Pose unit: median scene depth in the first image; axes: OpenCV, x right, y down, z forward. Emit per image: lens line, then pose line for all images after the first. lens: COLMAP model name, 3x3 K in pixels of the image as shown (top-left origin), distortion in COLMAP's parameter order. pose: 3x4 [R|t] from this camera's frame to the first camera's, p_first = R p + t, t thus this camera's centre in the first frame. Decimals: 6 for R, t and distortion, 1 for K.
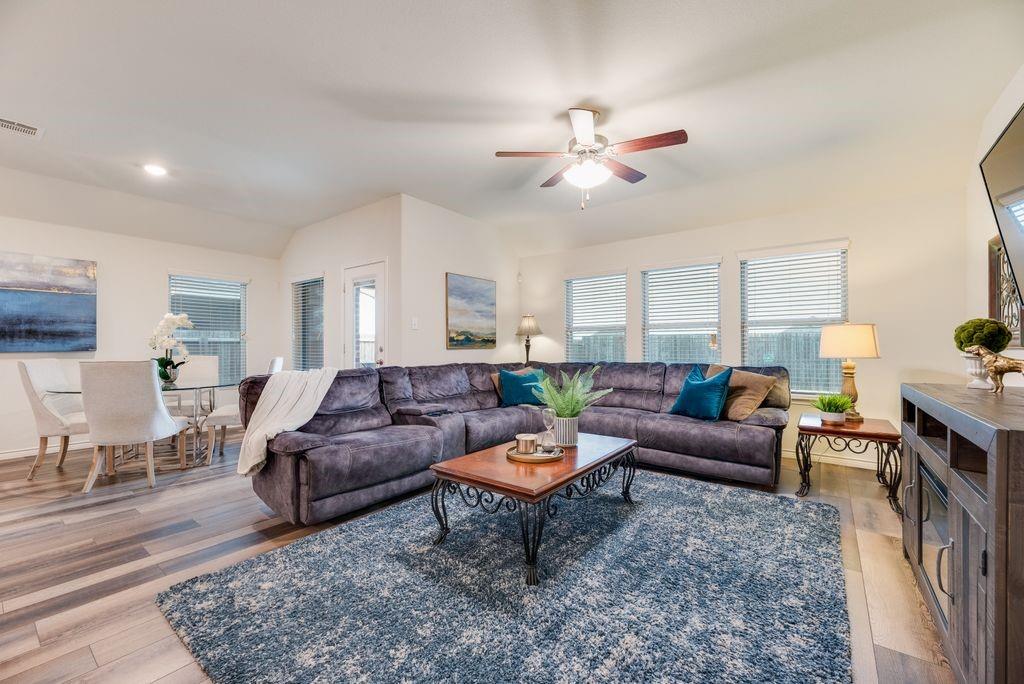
lens RADIAL K [[414.6, 0, 513.1], [0, 414.6, 341.0], [0, 0, 1]] dist [0.006413, -0.000425]
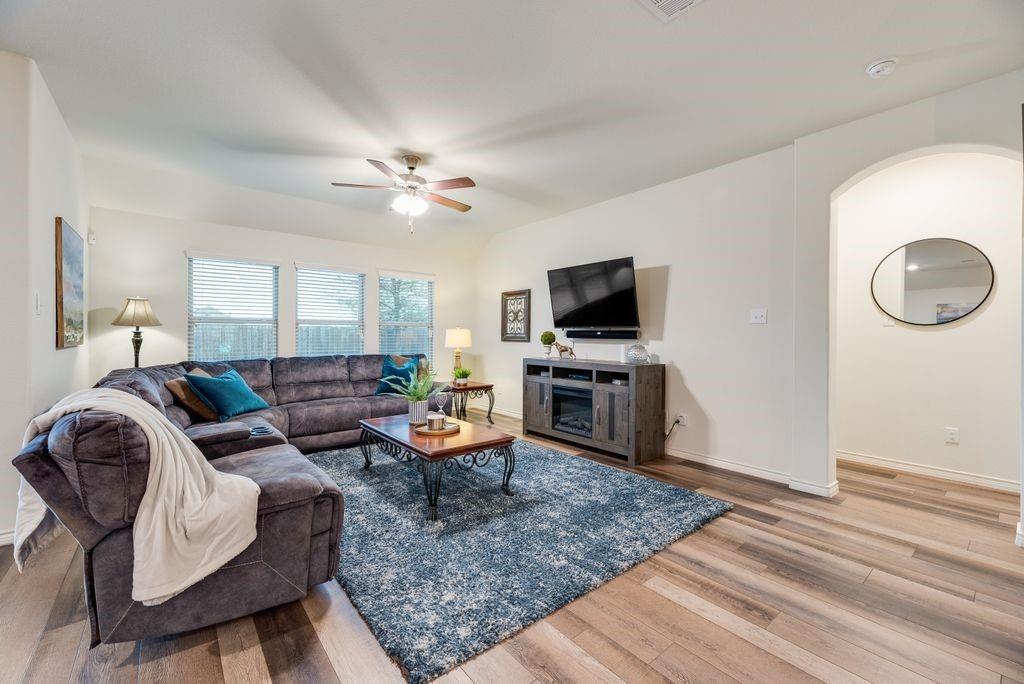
lens RADIAL K [[414.6, 0, 507.8], [0, 414.6, 335.9], [0, 0, 1]] dist [0.006413, -0.000425]
pose [[0.246718, 0.001901, 0.969086, -0.674807], [-0.017345, 0.999847, 0.002454, -0.012808], [-0.968932, -0.017415, 0.246713, 0.286392]]
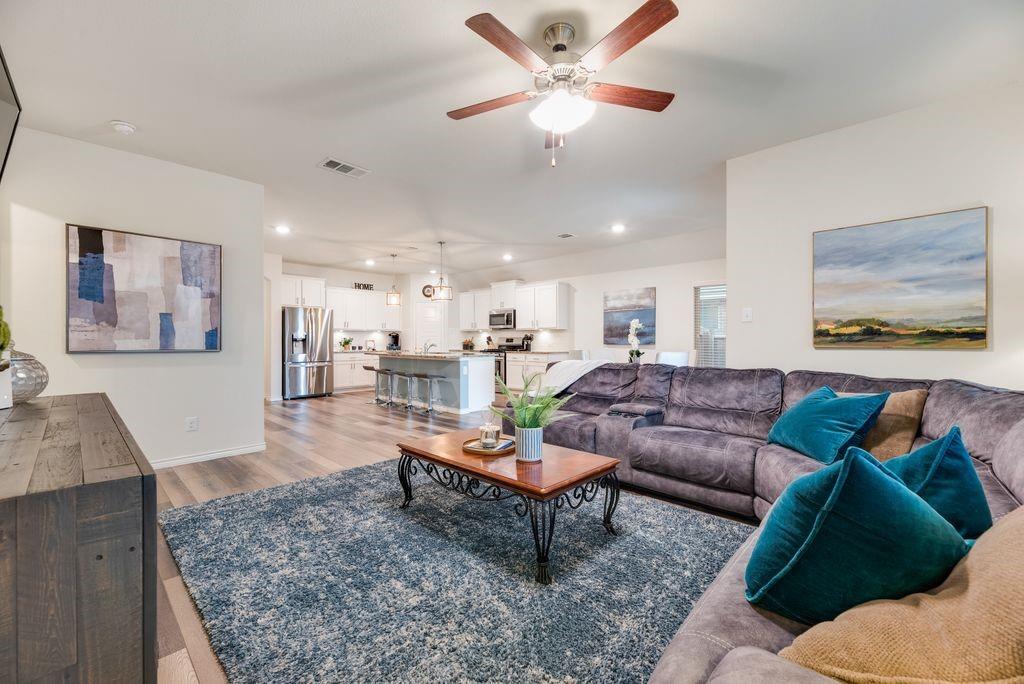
lens RADIAL K [[414.6, 0, 511.5], [0, 414.6, 340.9], [0, 0, 1]] dist [0.006413, -0.000425]
pose [[-0.113894, 0.003084, -0.993488, 0.652856], [0.011720, 0.999930, 0.001761, 0.001573], [0.993424, -0.011443, -0.113922, 0.701883]]
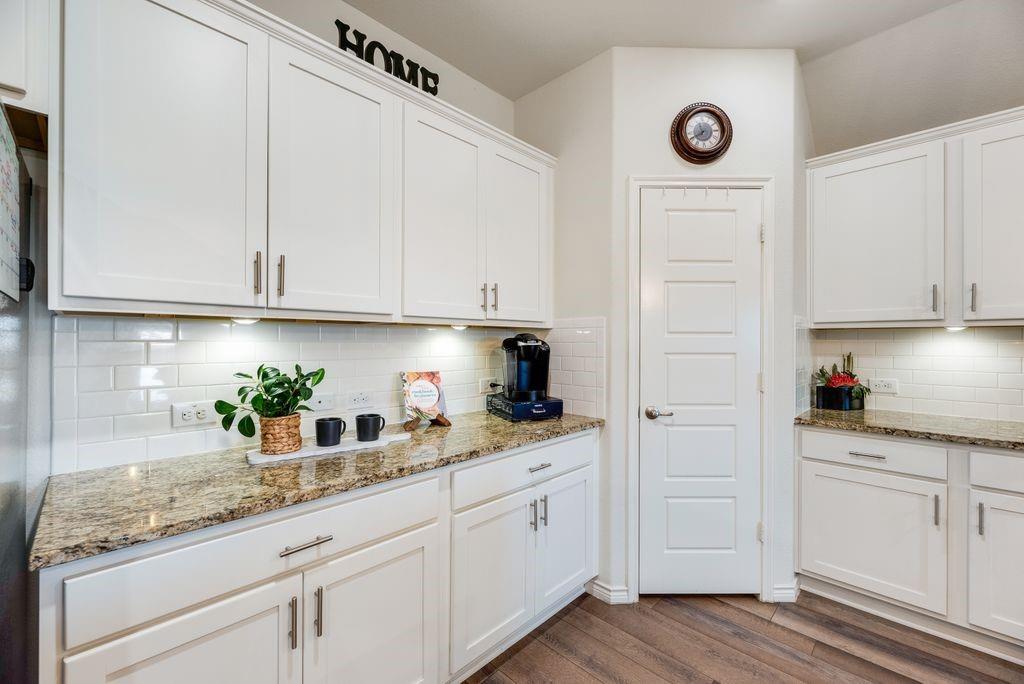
lens RADIAL K [[414.6, 0, 513.5], [0, 414.6, 341.5], [0, 0, 1]] dist [0.006413, -0.000425]
pose [[-0.127065, -0.002289, -0.991892, -1.132026], [0.007649, 0.999965, -0.003288, -0.039924], [0.991865, -0.008005, -0.127043, -0.190275]]
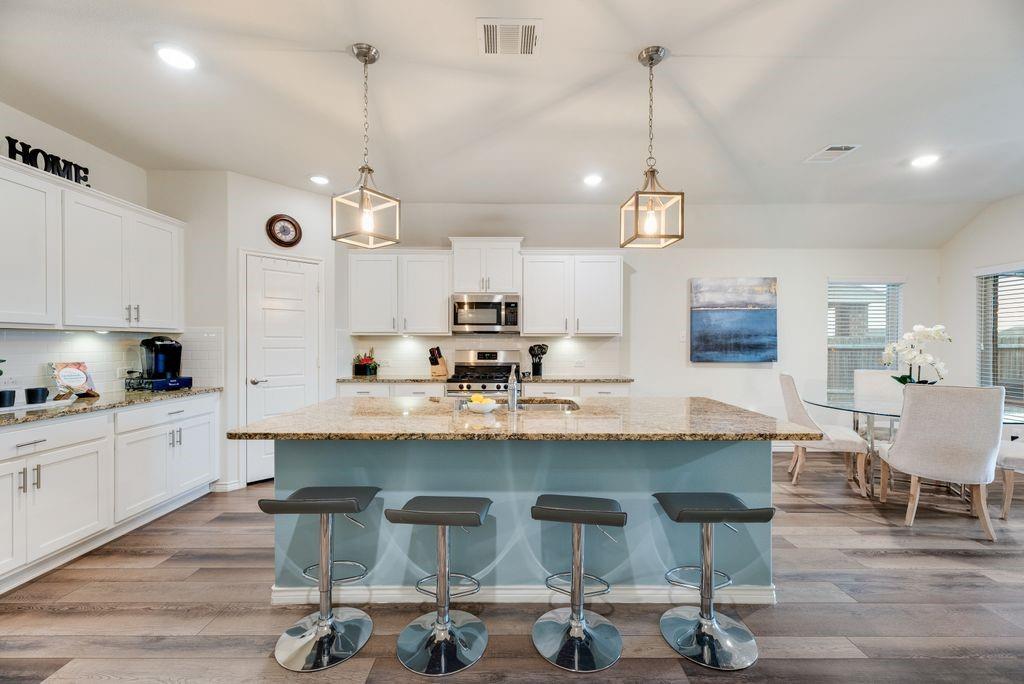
lens RADIAL K [[414.6, 0, 514.0], [0, 414.6, 346.3], [0, 0, 1]] dist [0.006413, -0.000425]
pose [[0.603855, 0.006369, -0.797069, -0.609319], [0.007260, 0.999883, 0.013490, -0.038233], [0.797061, -0.013933, 0.603738, -0.184463]]
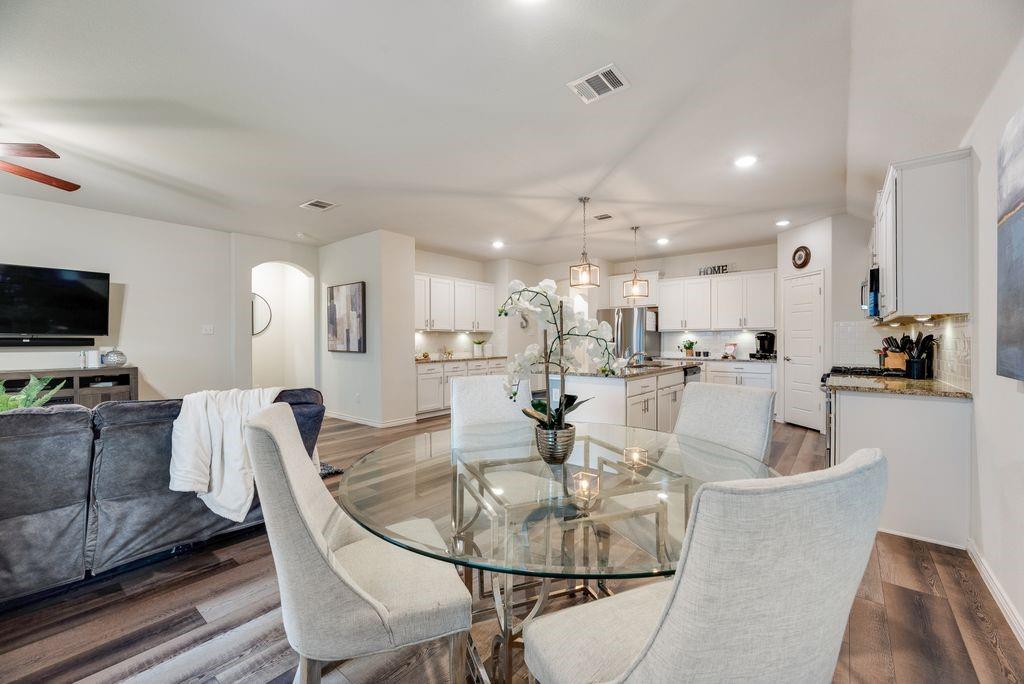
lens RADIAL K [[414.6, 0, 508.2], [0, 414.6, 339.9], [0, 0, 1]] dist [0.006413, -0.000425]
pose [[-0.998864, 0.003621, 0.047522, -0.768079], [0.003147, 0.999945, -0.010048, -0.009007], [-0.047556, -0.009887, -0.998820, 1.335749]]
